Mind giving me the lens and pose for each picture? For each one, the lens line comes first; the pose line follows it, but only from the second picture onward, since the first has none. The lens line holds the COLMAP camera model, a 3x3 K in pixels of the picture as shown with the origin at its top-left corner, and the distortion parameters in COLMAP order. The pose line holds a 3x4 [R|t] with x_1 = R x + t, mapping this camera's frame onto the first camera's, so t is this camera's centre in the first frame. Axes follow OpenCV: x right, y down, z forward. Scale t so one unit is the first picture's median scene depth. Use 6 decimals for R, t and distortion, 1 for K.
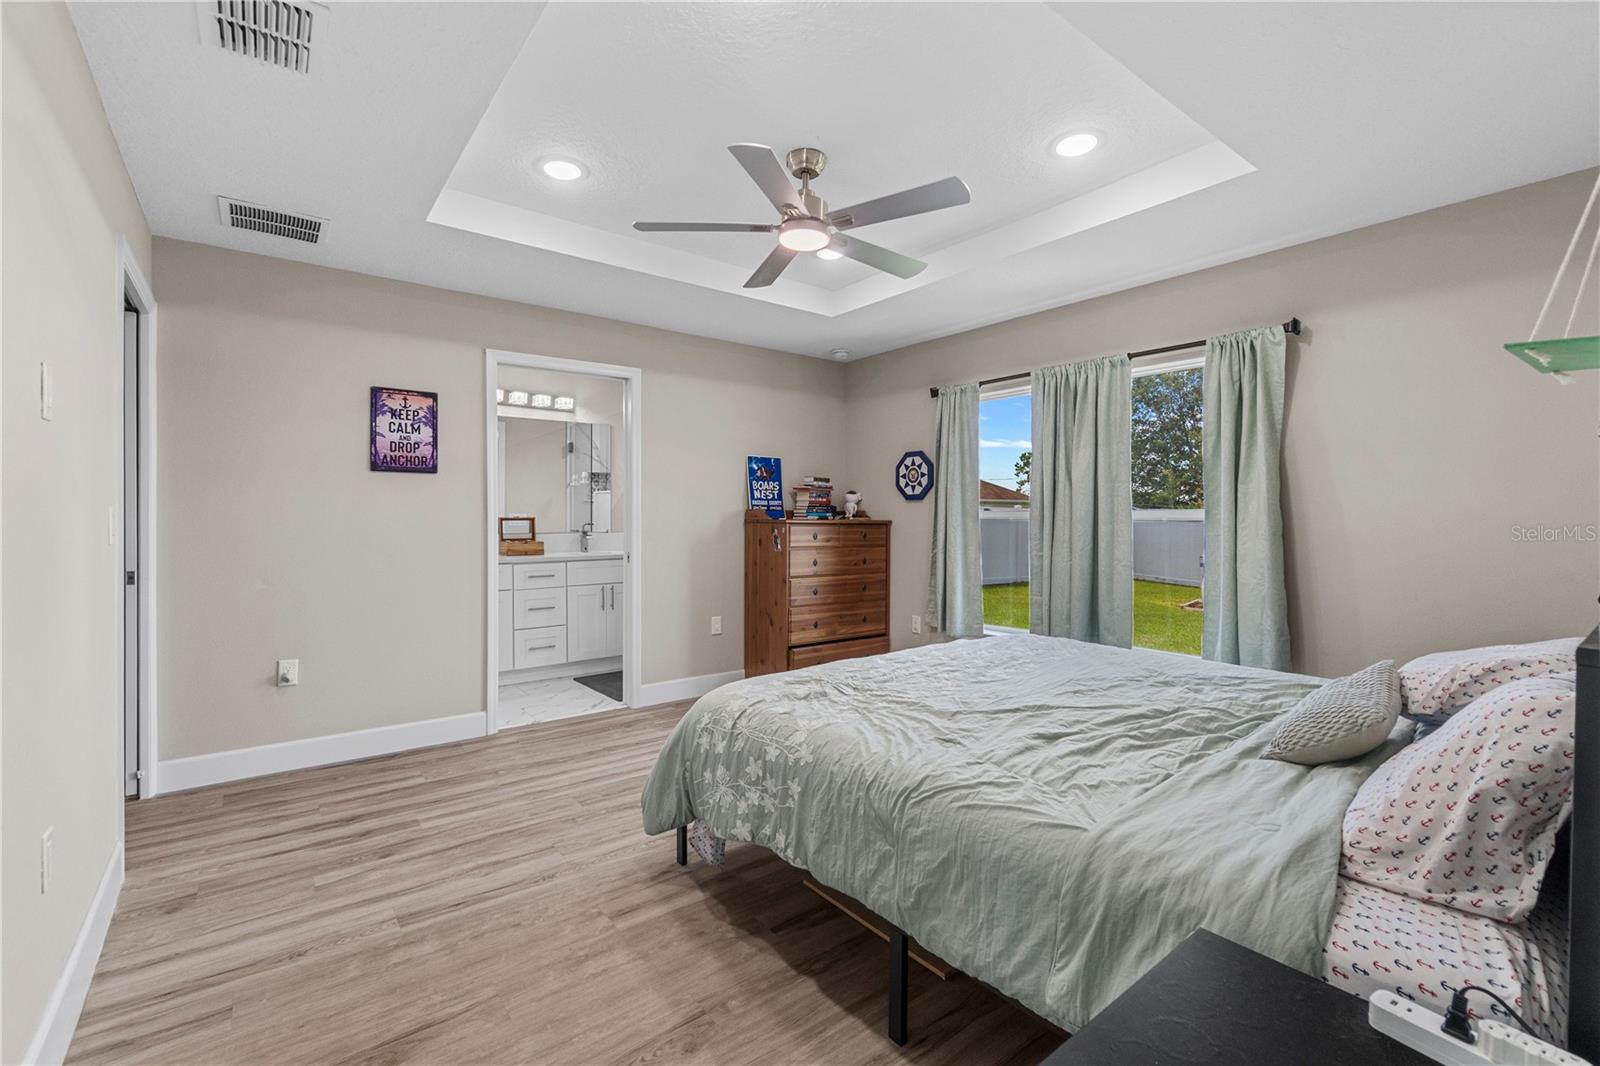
lens RADIAL K [[698.4, 0, 792.8], [0, 698.4, 538.7], [0, 0, 1]] dist [-0.004087, -0.000063]
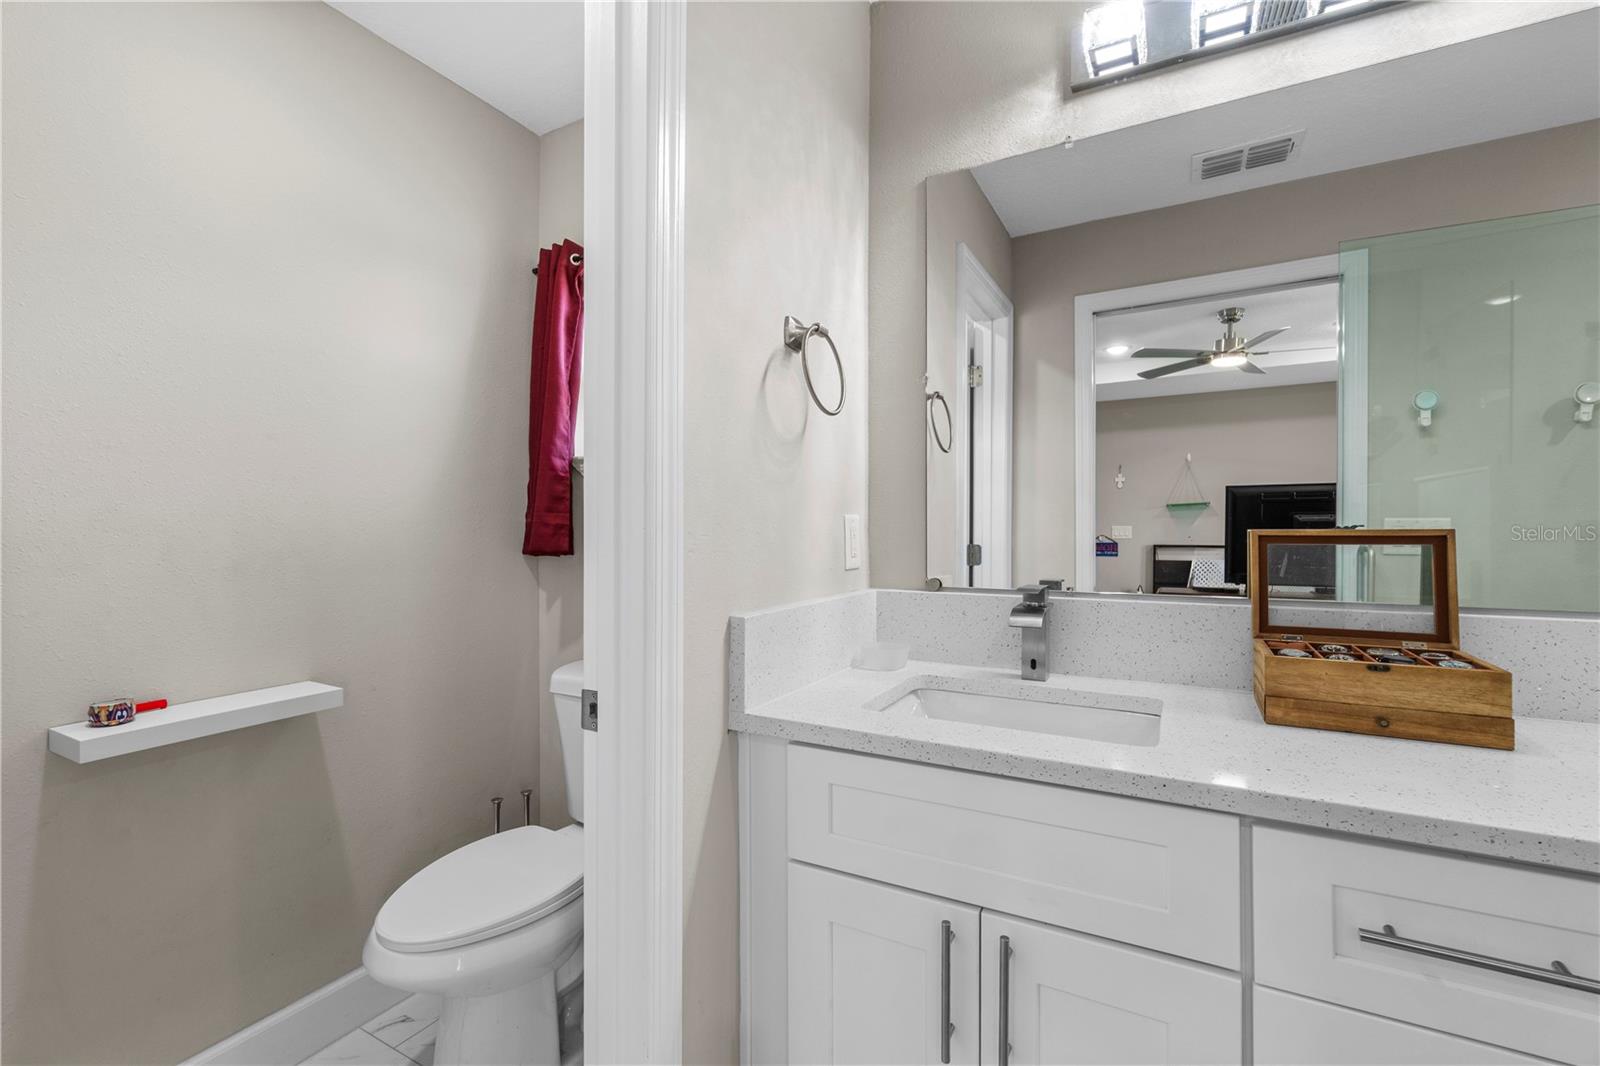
lens RADIAL K [[692.0, 0, 799.4], [0, 692.0, 531.6], [0, 0, 1]] dist [-0.001433, 0.000508]
pose [[0.397936, -0.004765, -0.917401, -0.263881], [-0.011612, 0.999880, -0.010230, -0.025847], [0.917340, 0.014724, 0.397833, 0.752037]]
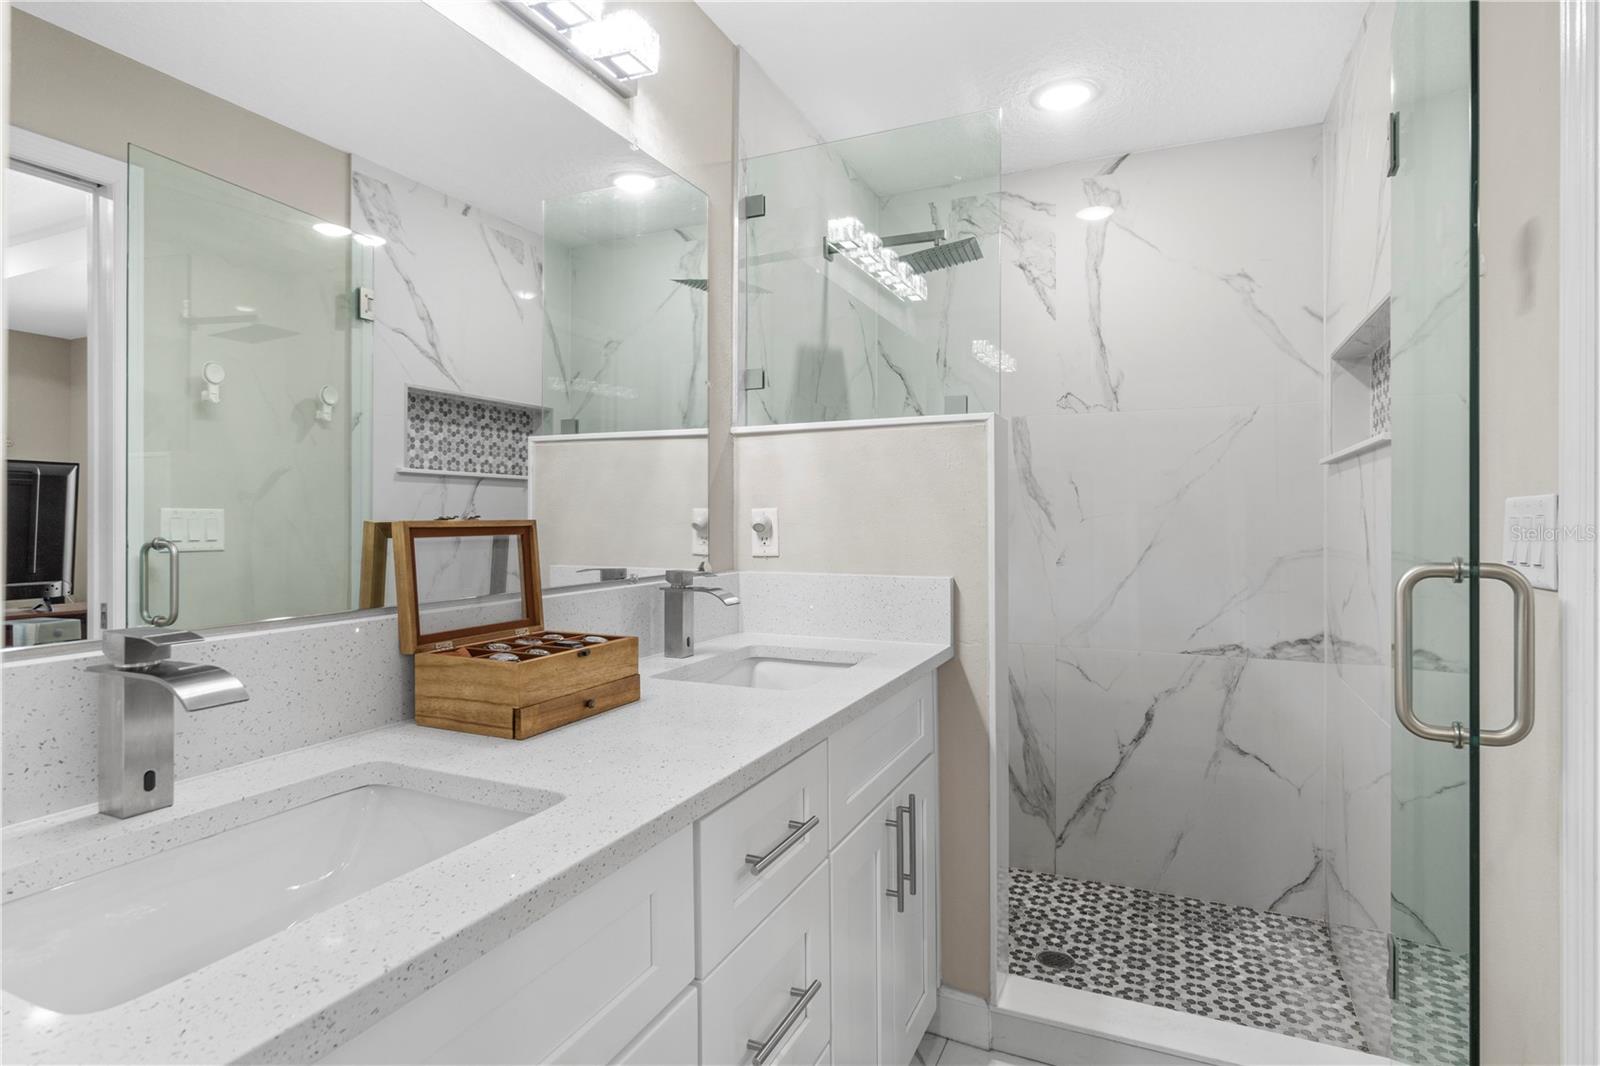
lens RADIAL K [[821.0, 0, 800.0], [0, 821.0, 533.0], [0, 0, 1]] dist [-0.011324, 0.000352]
pose [[0.889535, -0.017070, 0.456549, -0.411059], [0.016939, 0.999847, 0.004380, -0.026301], [-0.456554, 0.003837, 0.889688, 0.739635]]
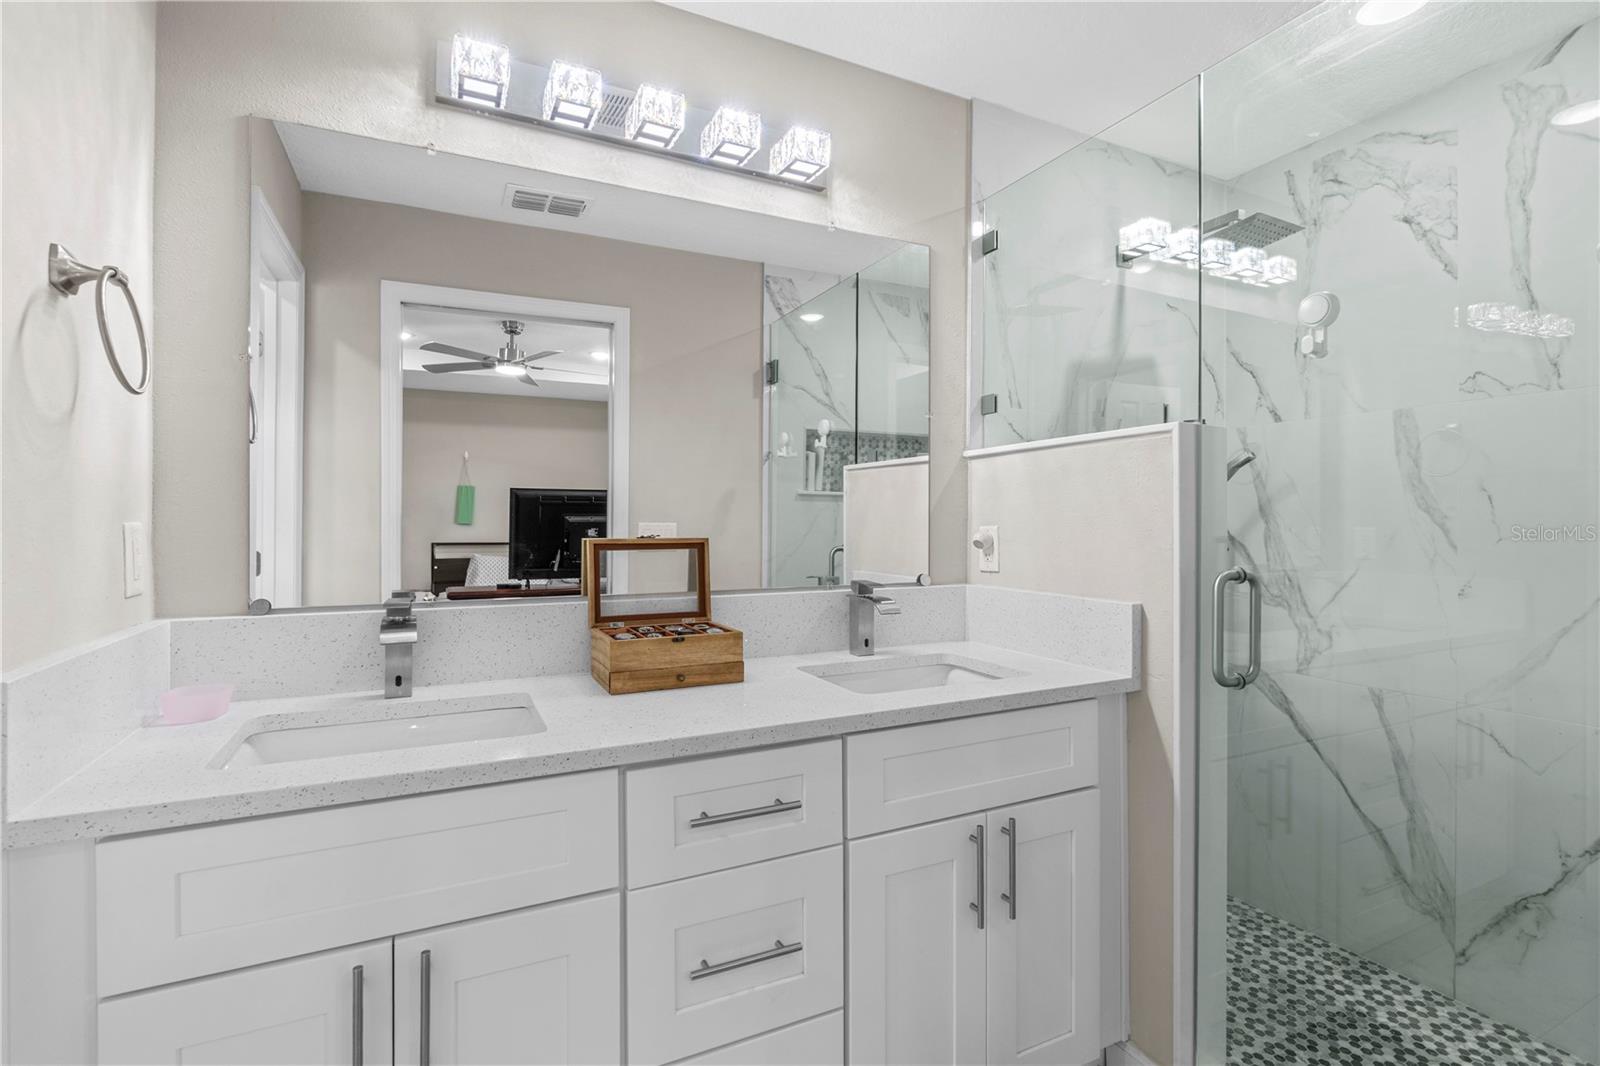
lens RADIAL K [[737.4, 0, 794.0], [0, 737.4, 534.7], [0, 0, 1]] dist [-0.013090, 0.003918]
pose [[0.978123, -0.002675, -0.208008, -0.272039], [0.001871, 0.999990, -0.004061, -0.030641], [0.208017, 0.003583, 0.978119, 0.711461]]
